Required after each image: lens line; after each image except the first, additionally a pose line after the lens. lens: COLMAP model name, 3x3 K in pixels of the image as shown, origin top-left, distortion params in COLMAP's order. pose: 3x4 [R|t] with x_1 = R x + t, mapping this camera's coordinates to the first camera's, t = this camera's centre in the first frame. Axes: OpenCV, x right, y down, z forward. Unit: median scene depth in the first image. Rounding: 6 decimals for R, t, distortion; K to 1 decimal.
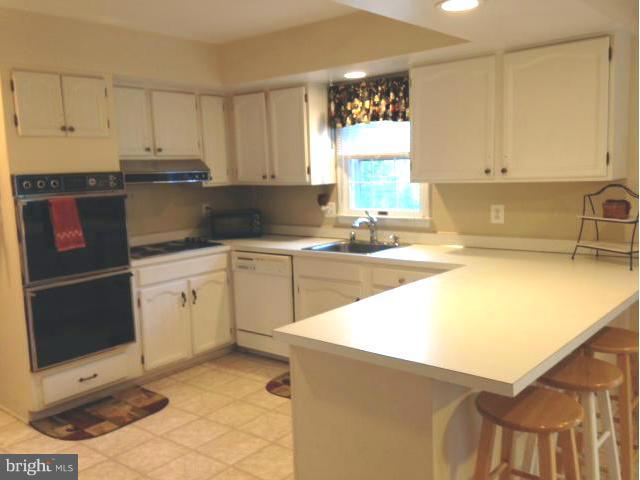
lens RADIAL K [[604.5, 0, 318.5], [0, 604.5, 242.4], [0, 0, 1]] dist [-0.037176, 0.000000]
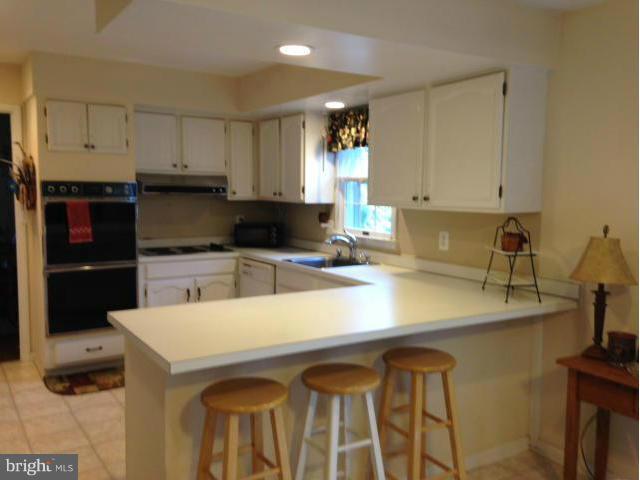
lens RADIAL K [[604.5, 0, 324.8], [0, 604.5, 238.4], [0, 0, 1]] dist [-0.037176, 0.000000]
pose [[0.953599, 0.074094, -0.291820, 0.401510], [-0.085205, 0.996036, -0.025535, -0.007342], [0.288771, 0.049215, 0.956132, -0.044413]]
